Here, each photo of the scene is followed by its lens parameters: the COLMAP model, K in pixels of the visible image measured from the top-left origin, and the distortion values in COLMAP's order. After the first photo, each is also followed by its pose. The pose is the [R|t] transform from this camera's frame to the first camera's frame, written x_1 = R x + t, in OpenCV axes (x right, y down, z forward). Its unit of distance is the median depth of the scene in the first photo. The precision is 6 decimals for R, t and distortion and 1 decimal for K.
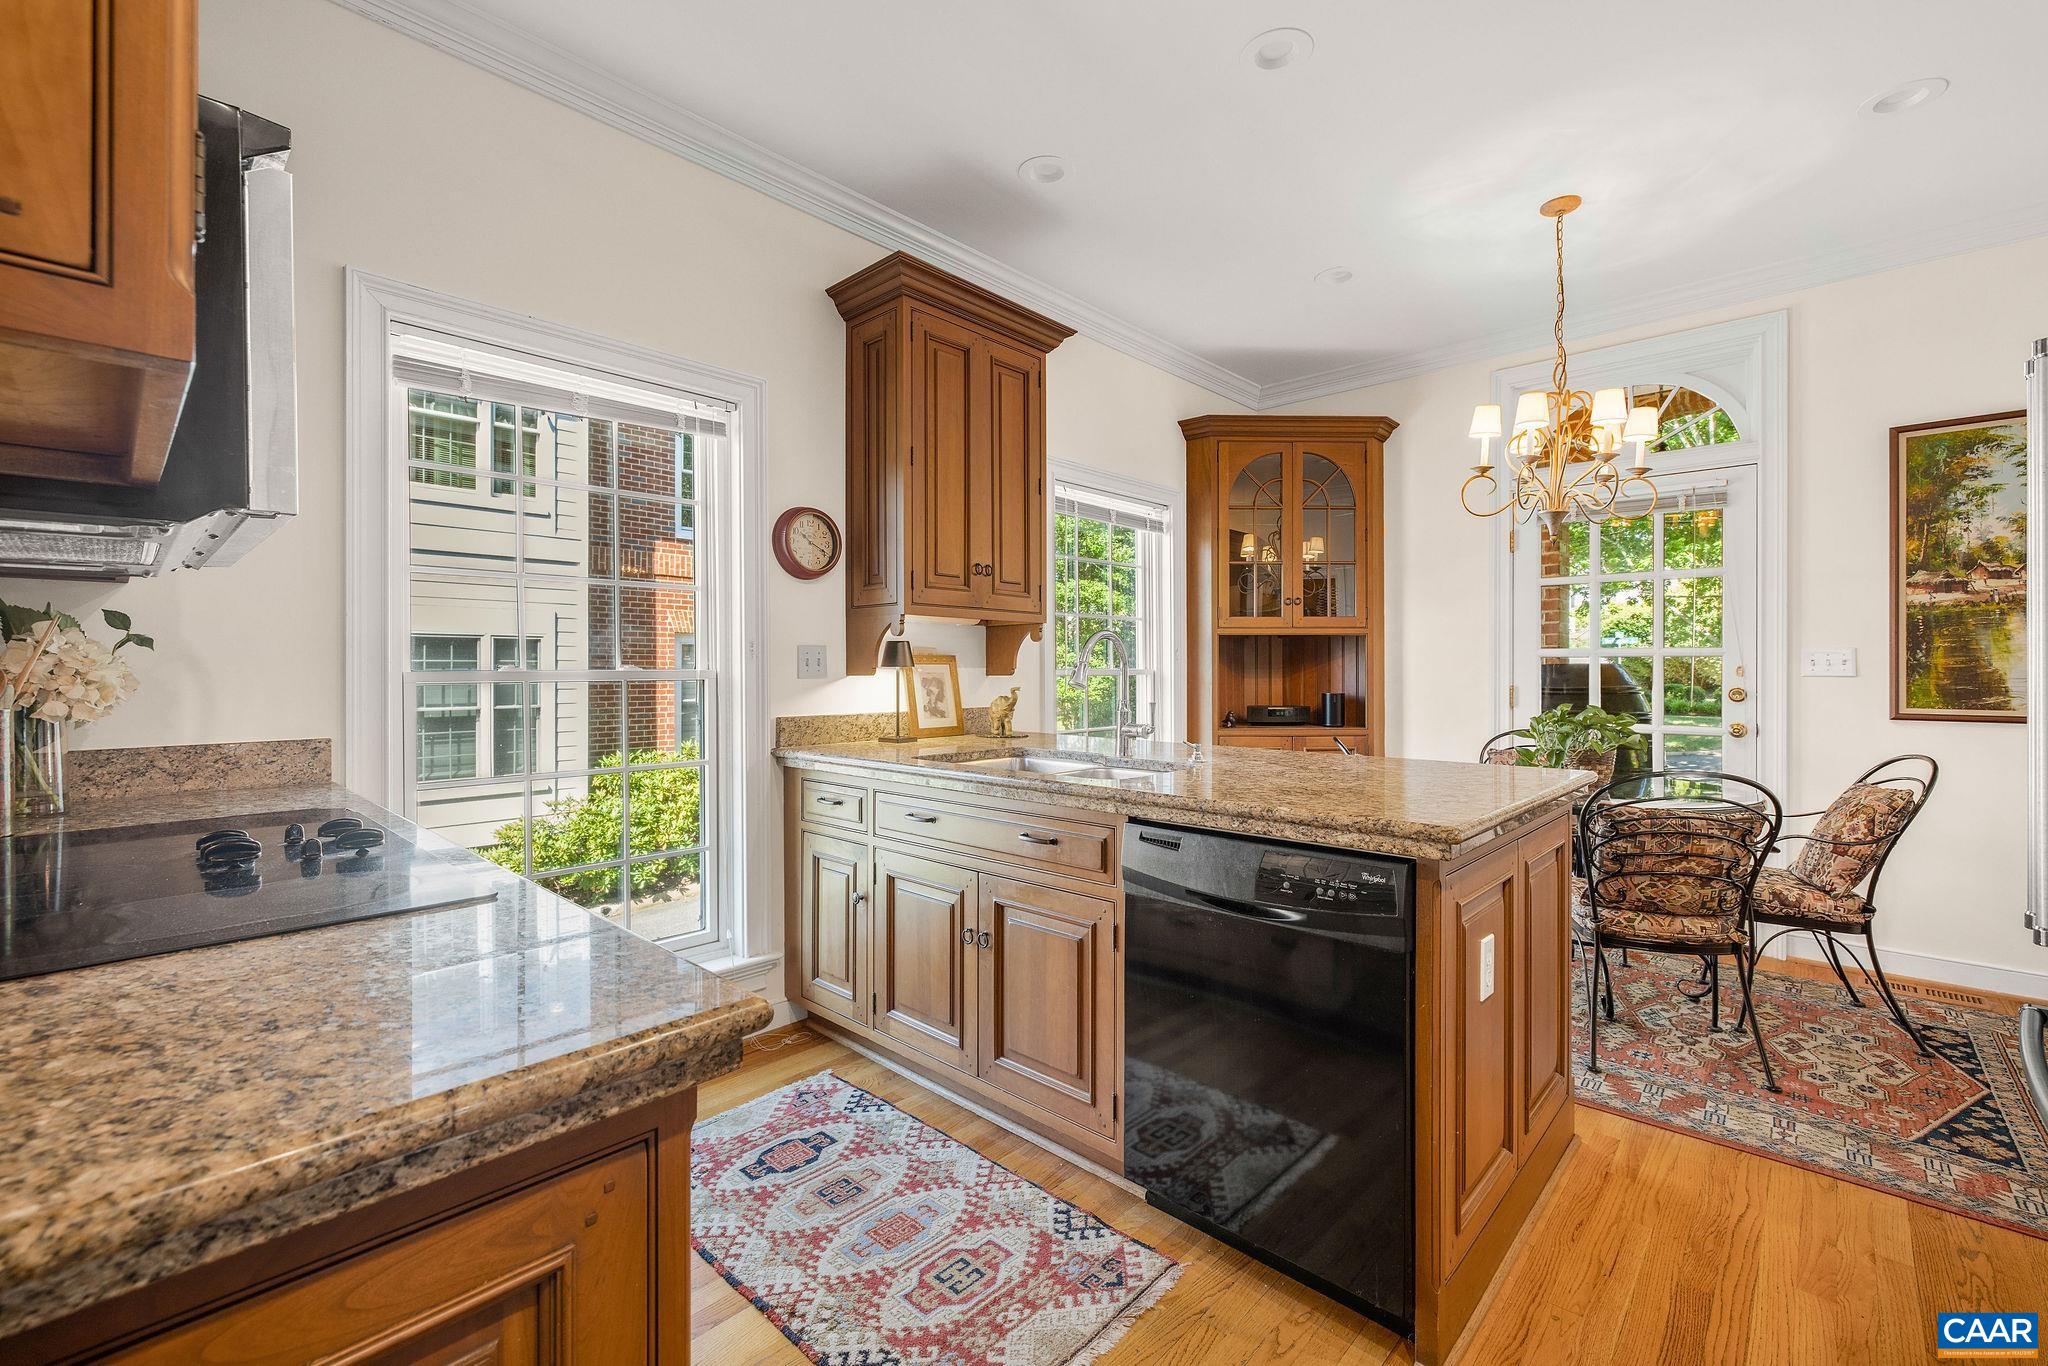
lens RADIAL K [[868.3, 0, 1018.4], [0, 868.3, 676.0], [0, 0, 1]] dist [0.000167, 0.000756]
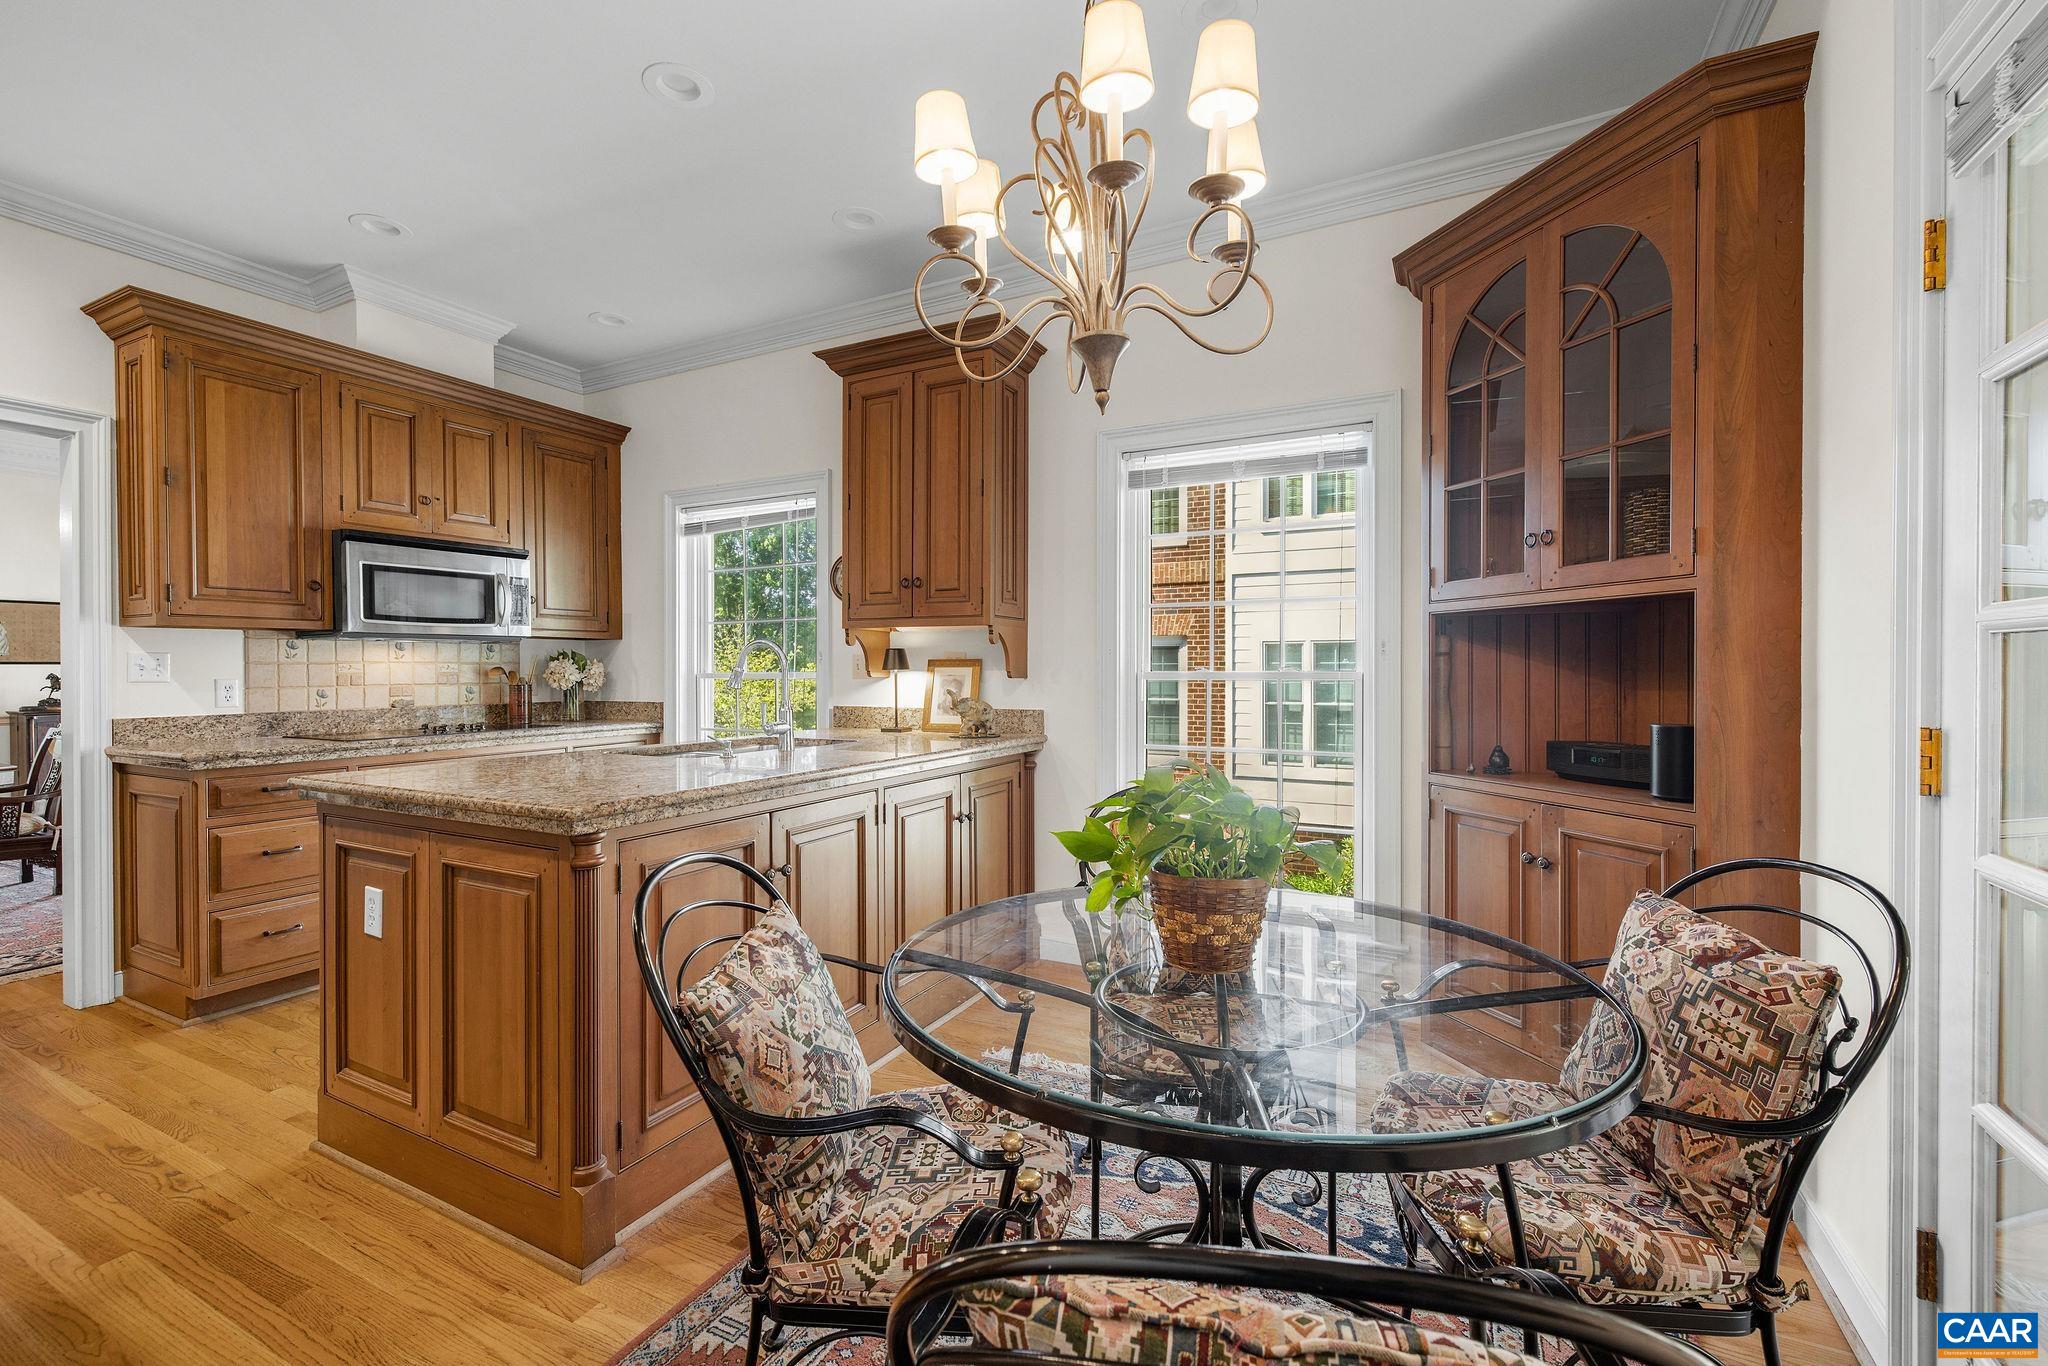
lens RADIAL K [[868.3, 0, 1028.3], [0, 868.3, 676.4], [0, 0, 1]] dist [0.000167, 0.000756]
pose [[0.277334, 0.007032, -0.960748, 1.147270], [-0.005842, 0.999967, 0.005633, -0.009882], [0.960756, 0.004051, 0.277366, 0.893014]]
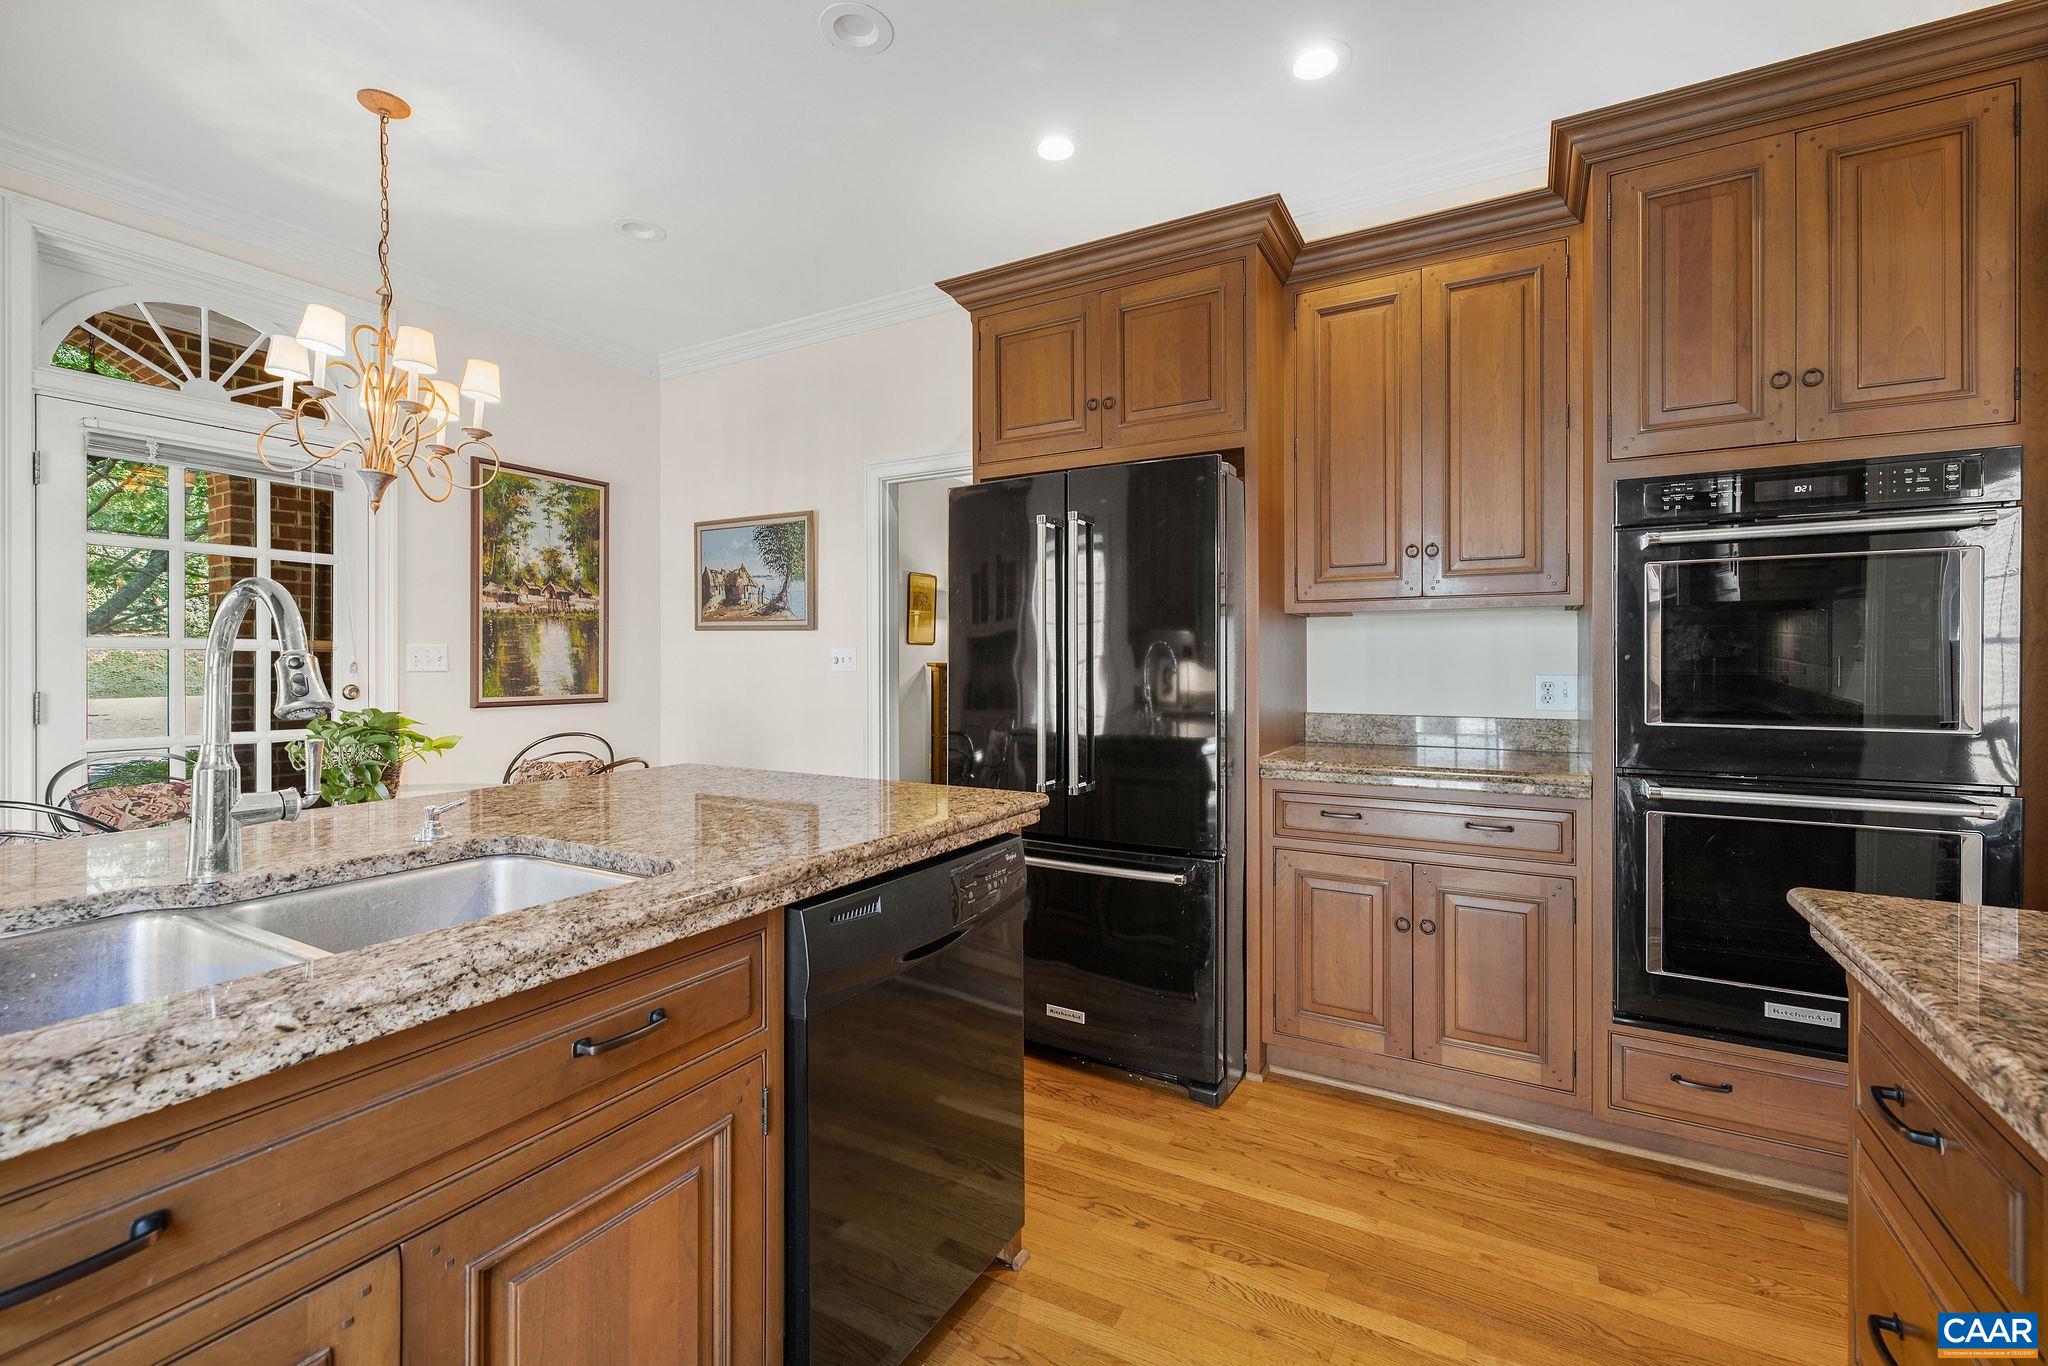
lens RADIAL K [[868.3, 0, 1031.8], [0, 868.3, 666.3], [0, 0, 1]] dist [0.000167, 0.000756]
pose [[-0.234944, -0.005394, 0.971994, -0.354212], [0.009918, 0.999919, 0.007946, -0.008934], [-0.971958, 0.011507, -0.234871, 0.652842]]
